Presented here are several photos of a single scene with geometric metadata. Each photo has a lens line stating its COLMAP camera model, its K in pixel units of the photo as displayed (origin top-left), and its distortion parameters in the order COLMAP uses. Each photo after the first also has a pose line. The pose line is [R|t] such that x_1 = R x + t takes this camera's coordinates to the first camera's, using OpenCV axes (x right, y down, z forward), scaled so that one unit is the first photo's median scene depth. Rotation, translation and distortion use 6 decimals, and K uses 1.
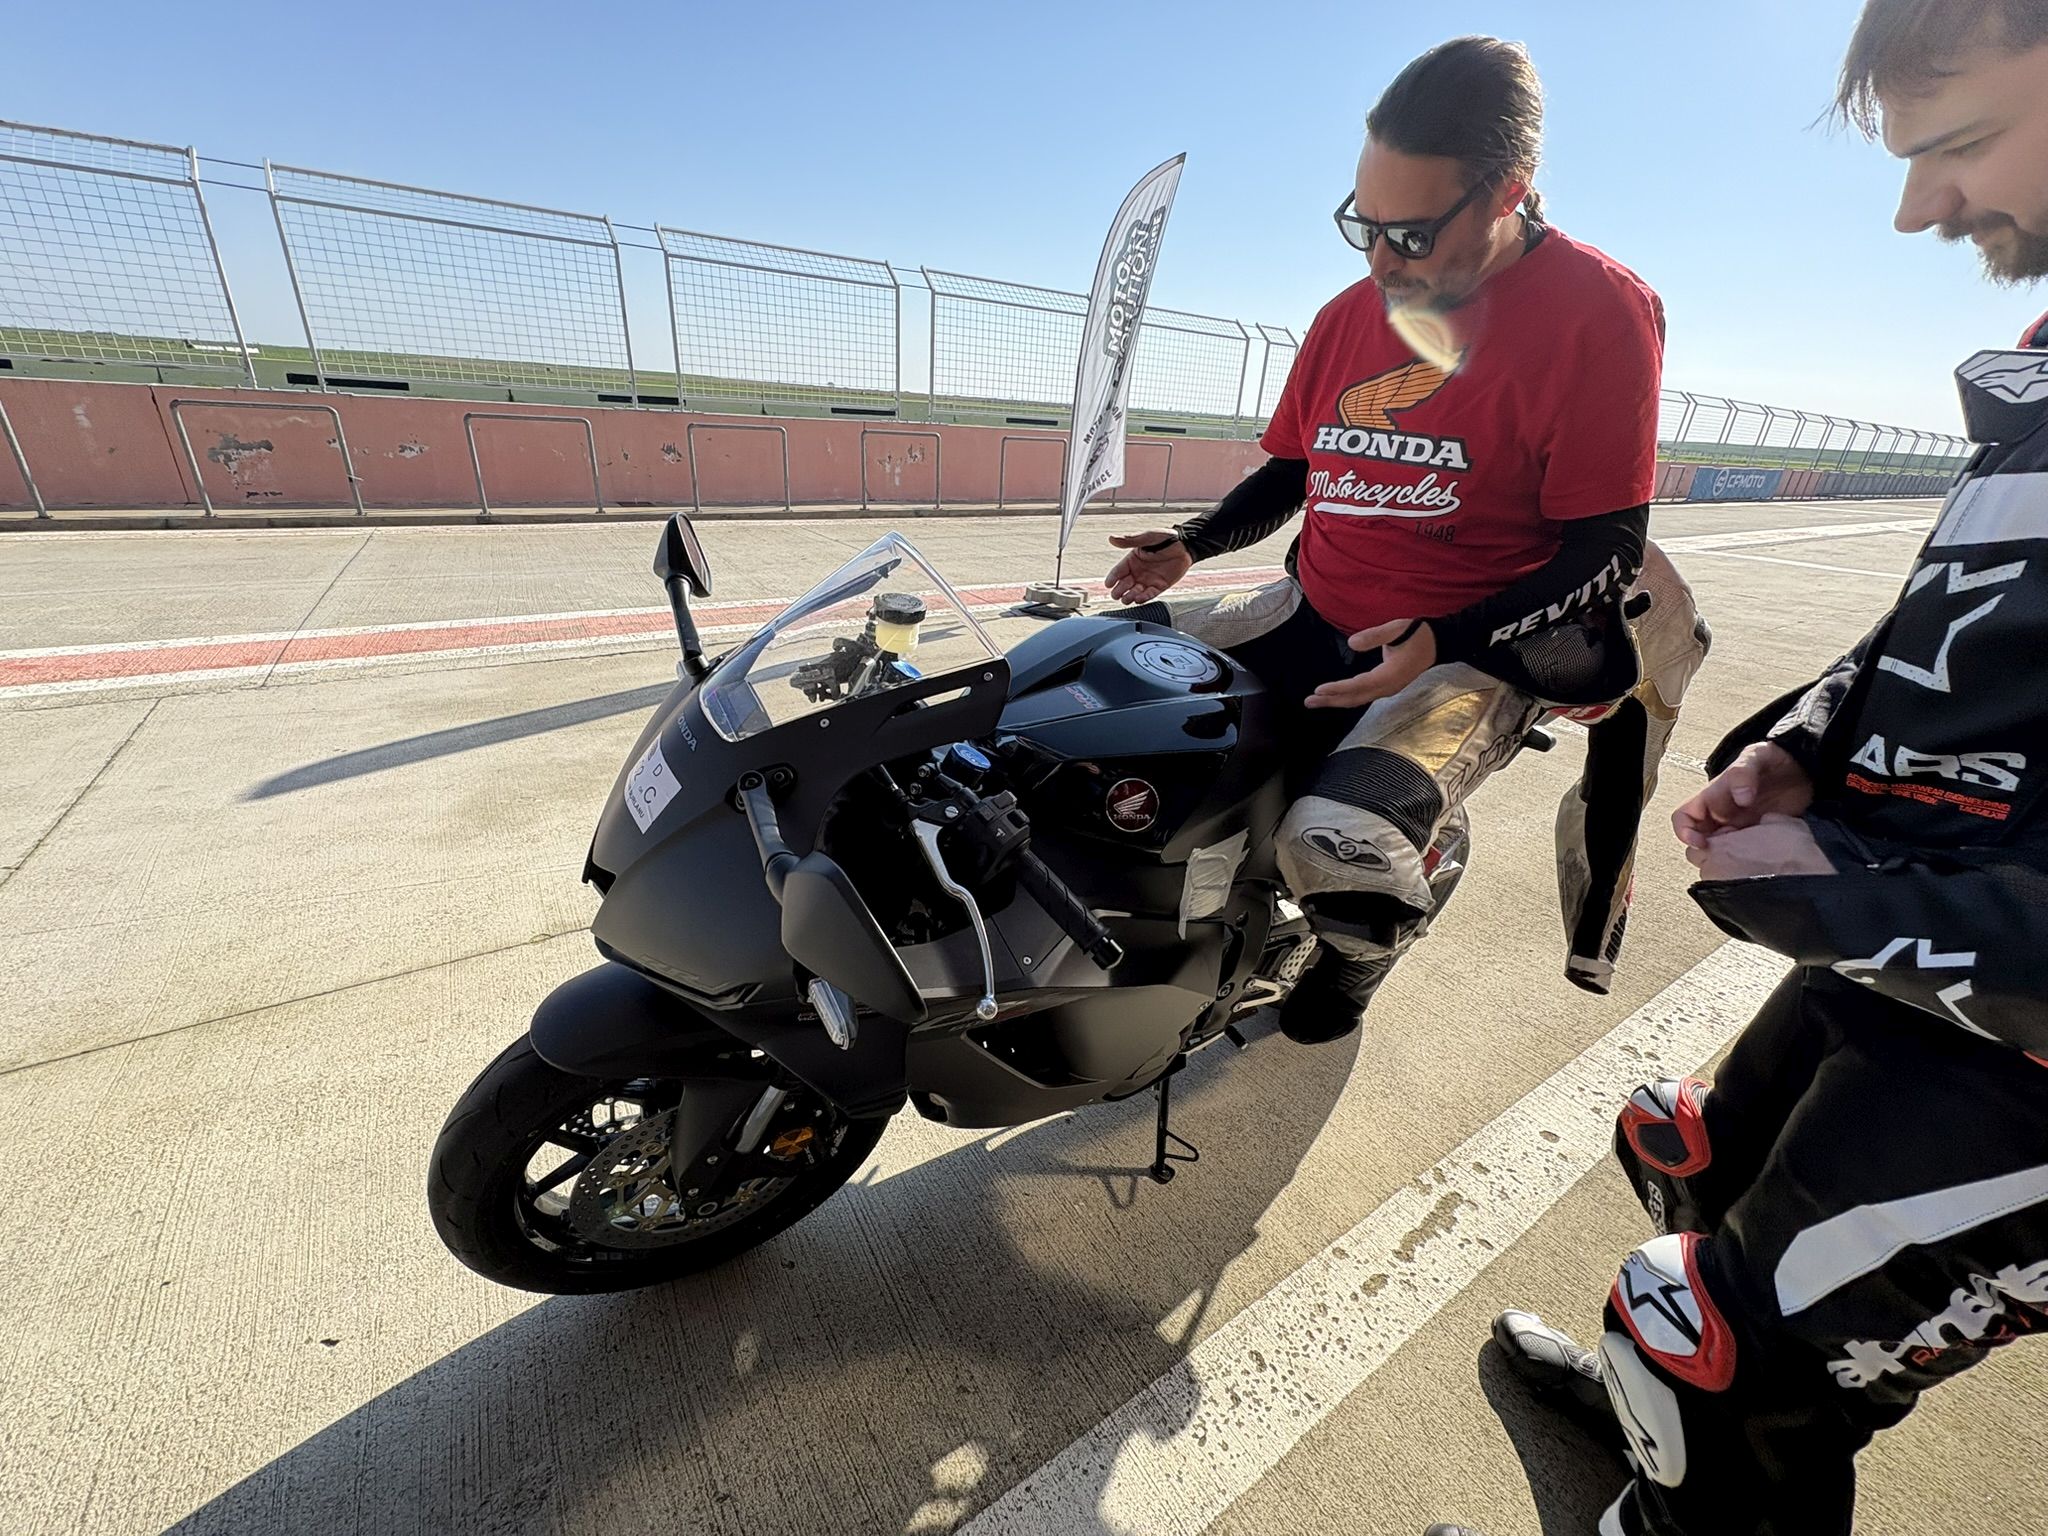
lens RADIAL K [[815.5, 0, 1027.8], [0, 815.5, 748.4], [0, 0, 1]] dist [-0.001720, -0.000046]
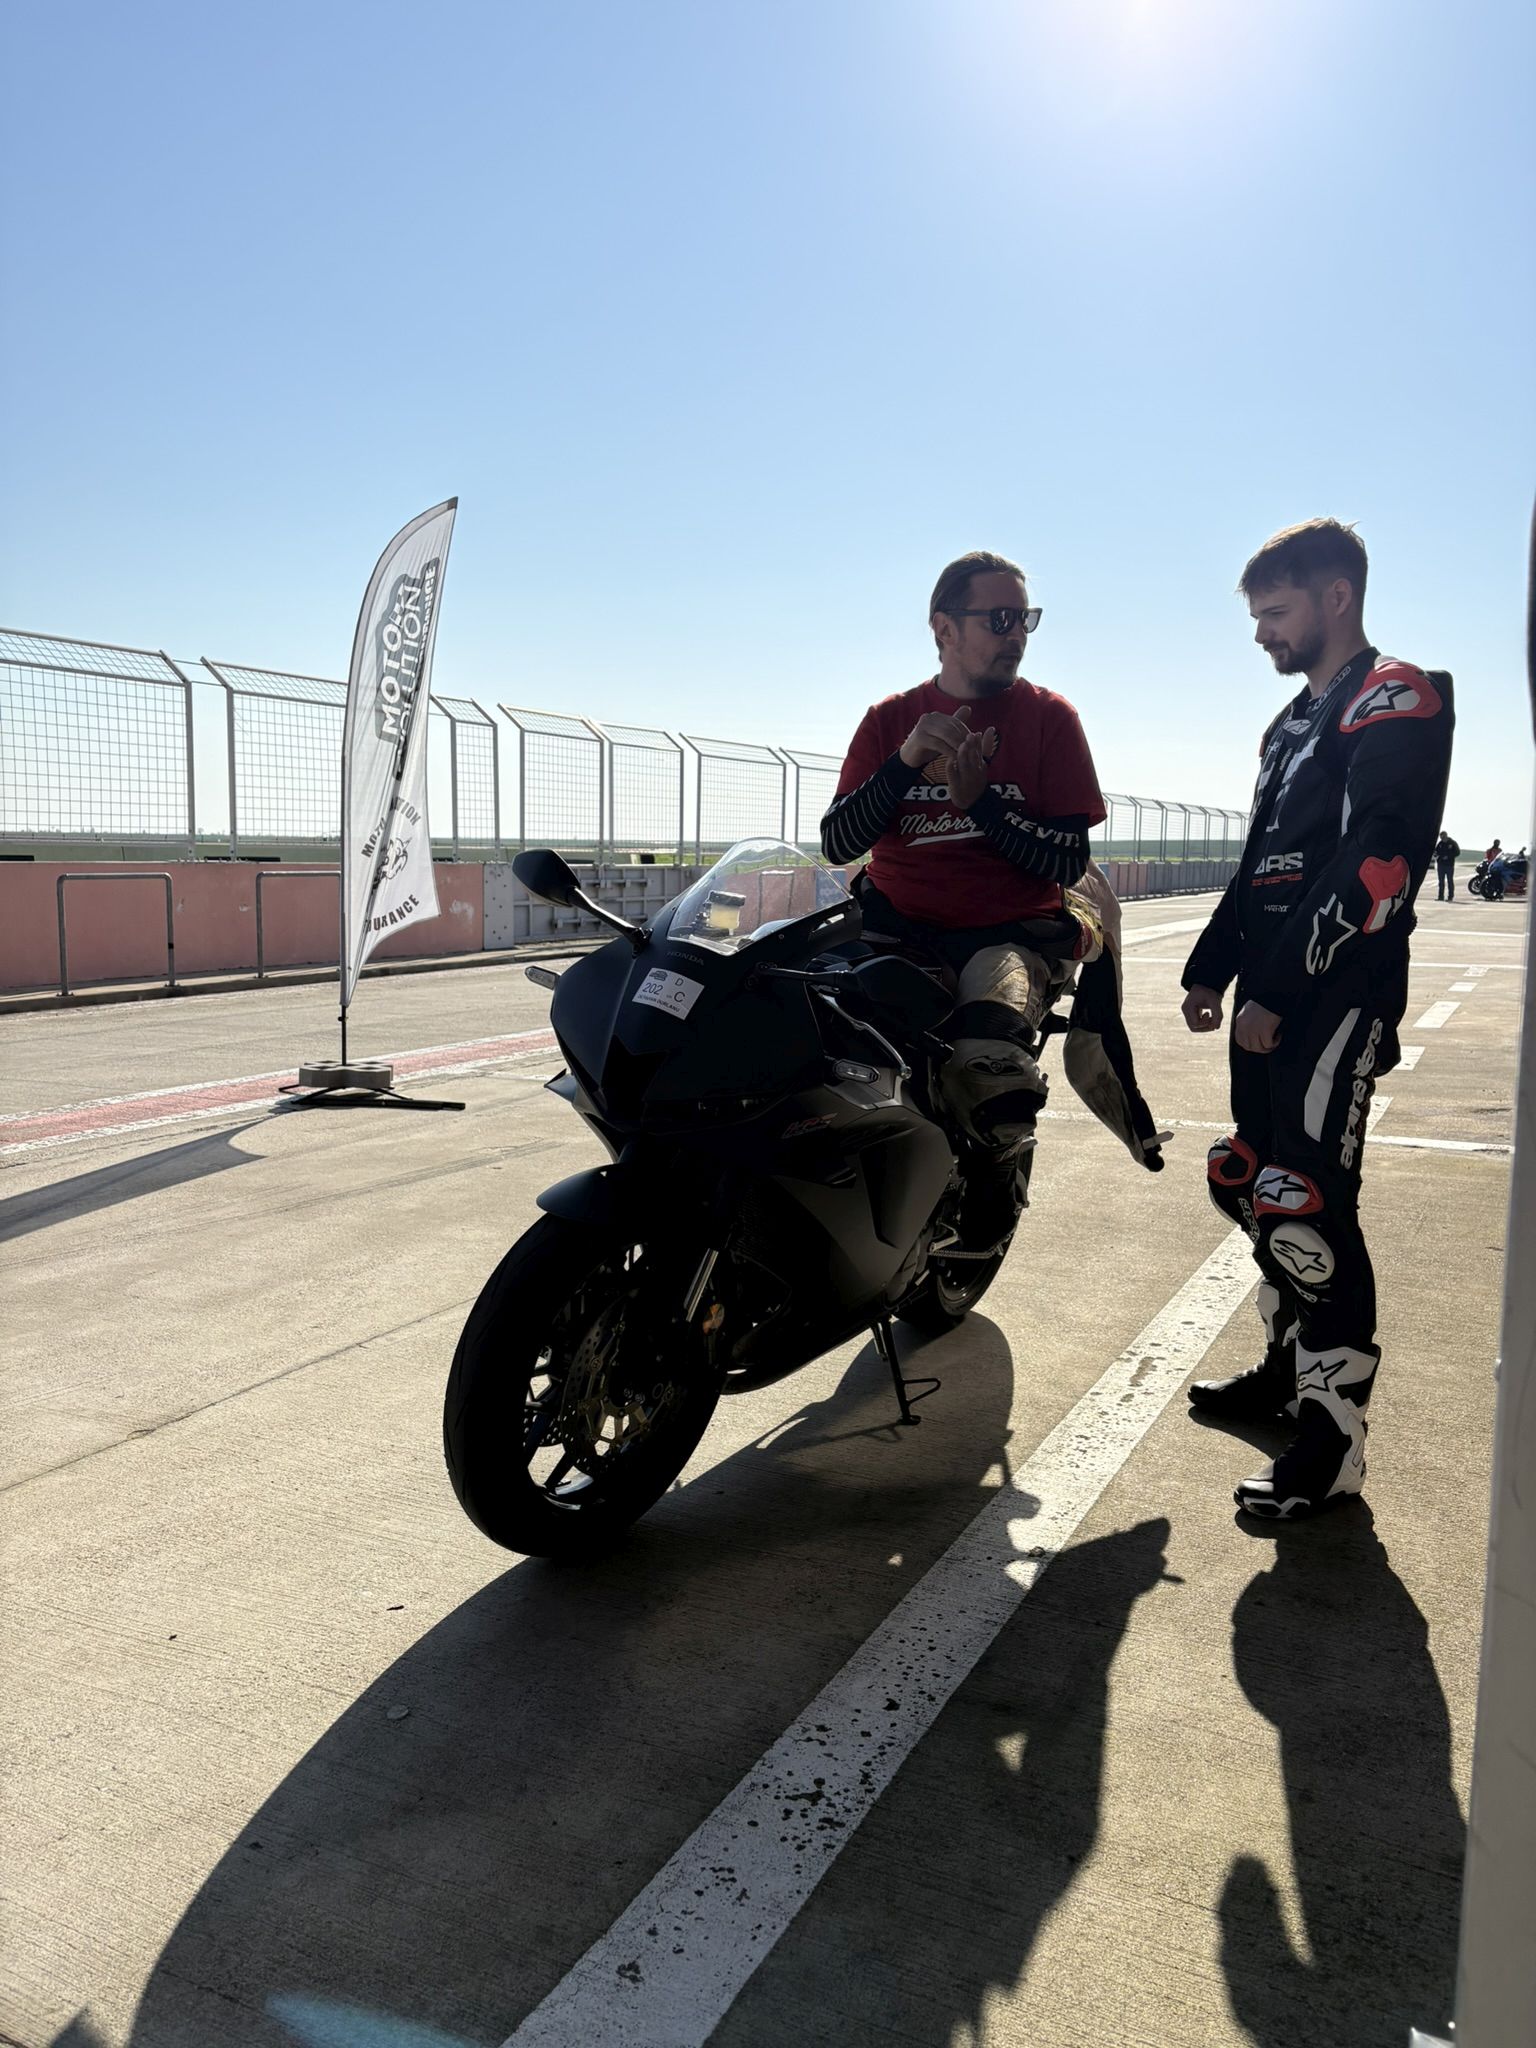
lens RADIAL K [[1539.4, 0, 768.0], [0, 1539.4, 1024.0], [0, 0, 1]] dist [0.022805, 0.012787]
pose [[0.871453, -0.107799, 0.478485, -1.043479], [0.229384, 0.951863, -0.203324, 0.418758], [-0.433534, 0.286945, 0.854231, -0.890080]]
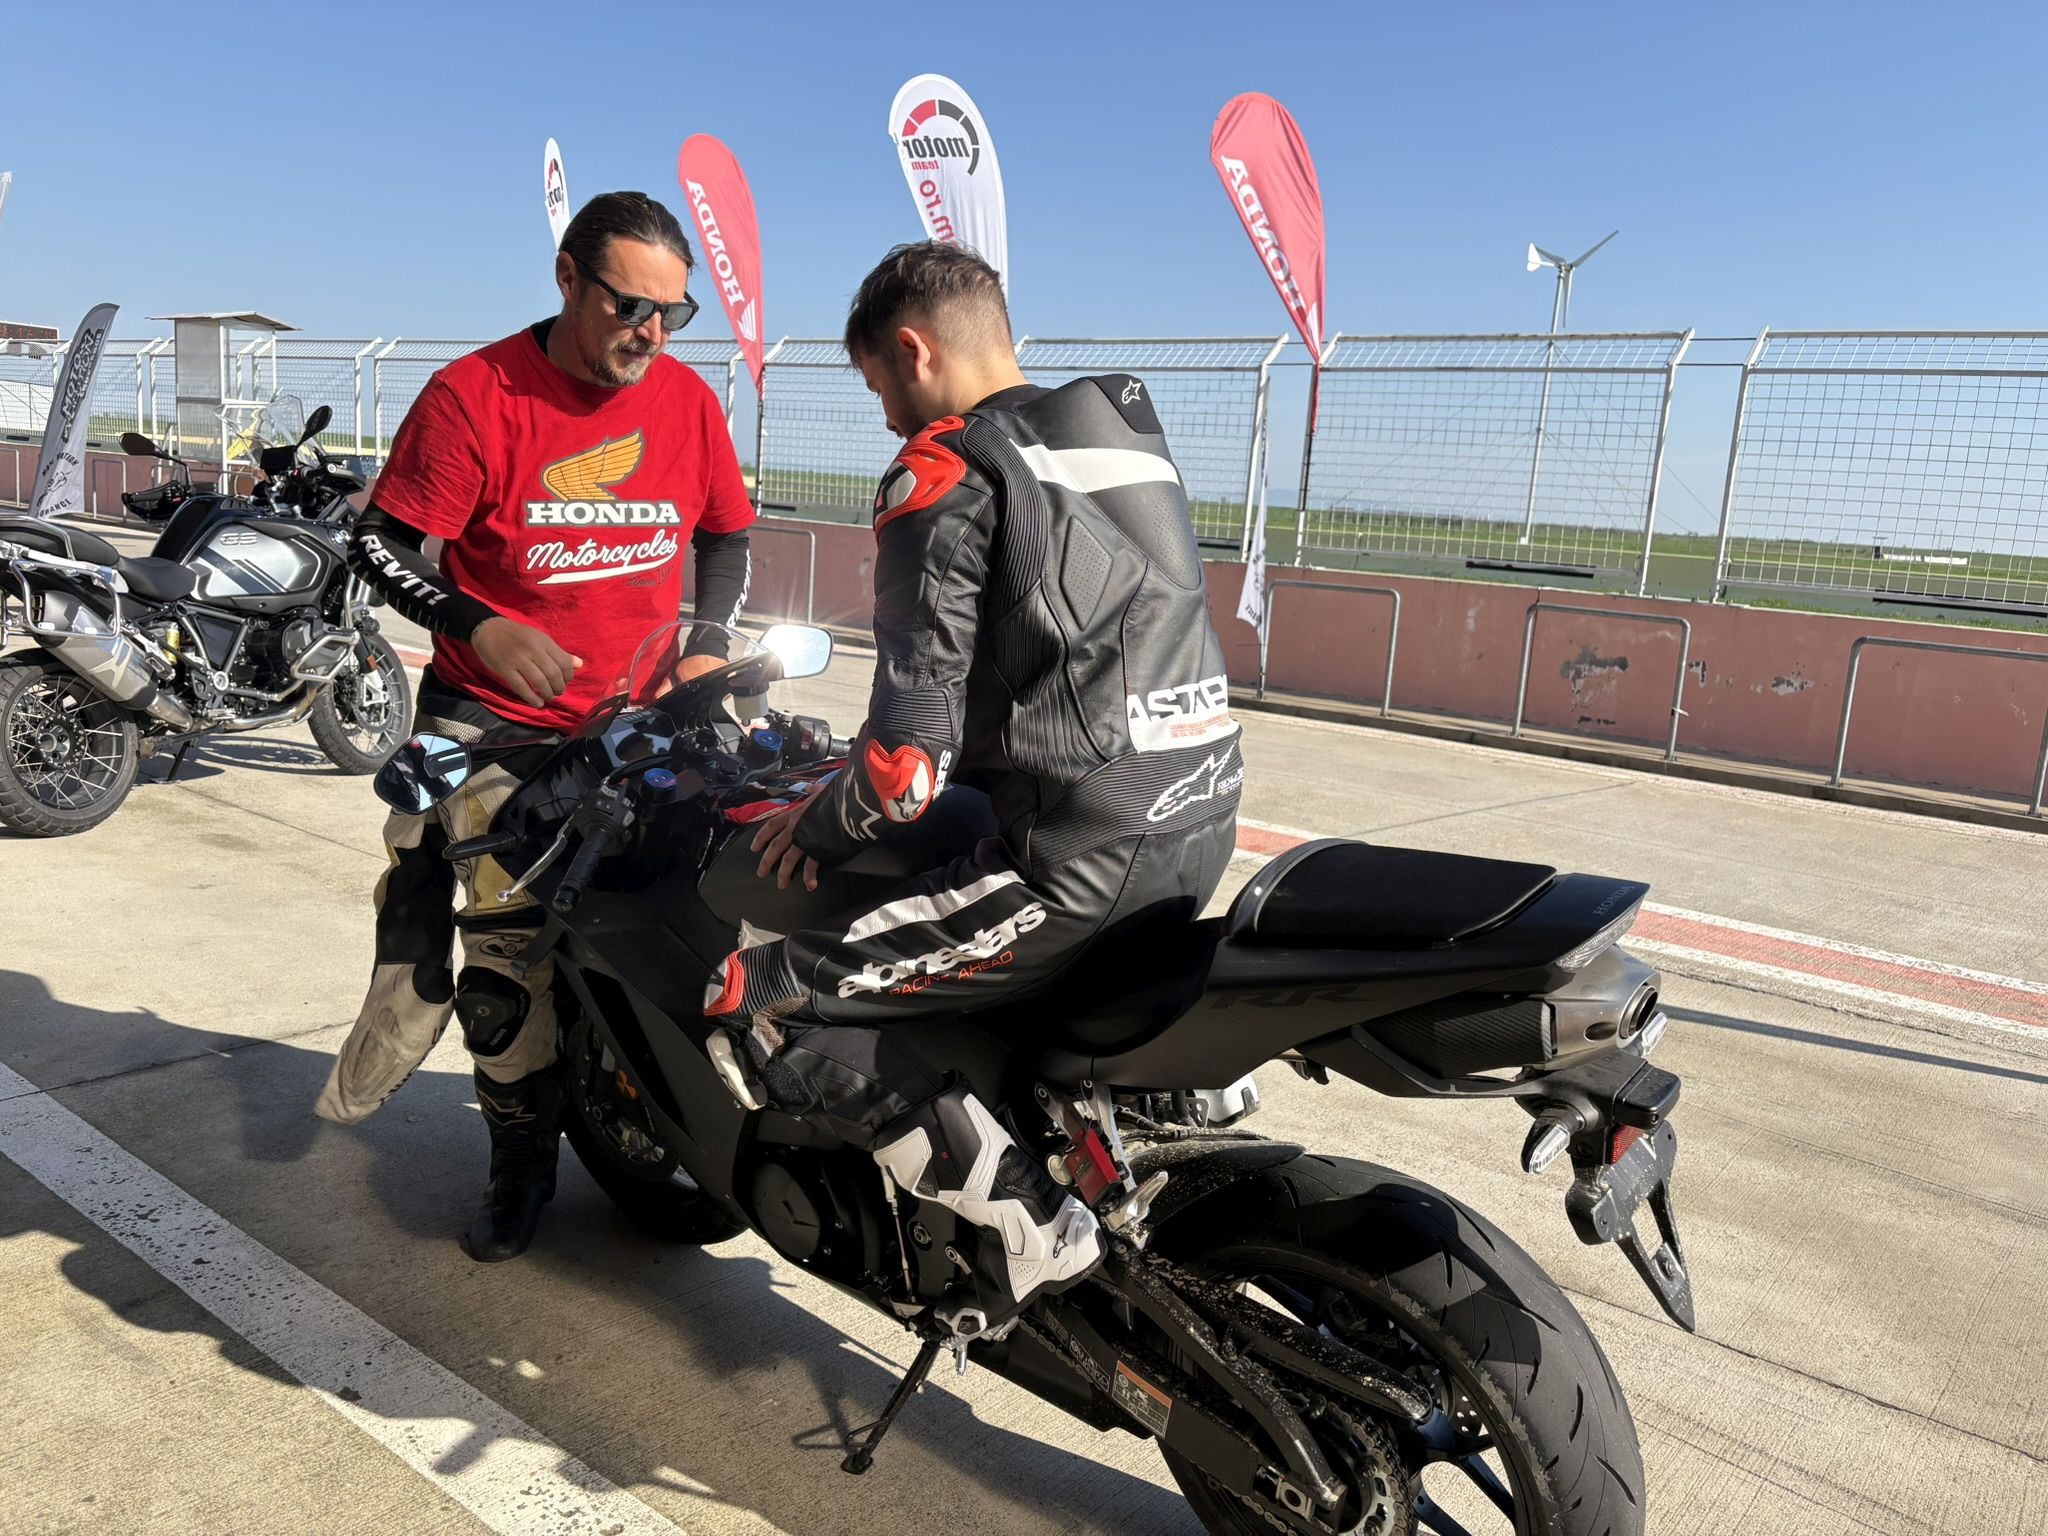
lens RADIAL K [[1550.8, 0, 1027.9], [0, 1550.8, 771.7], [0, 0, 1]] dist [0.034952, -0.026955]
pose [[0.324713, 0.123696, -0.937689, 1.557289], [-0.413850, 0.910048, -0.023263, -0.107545], [0.850464, 0.395617, 0.346696, 0.392560]]
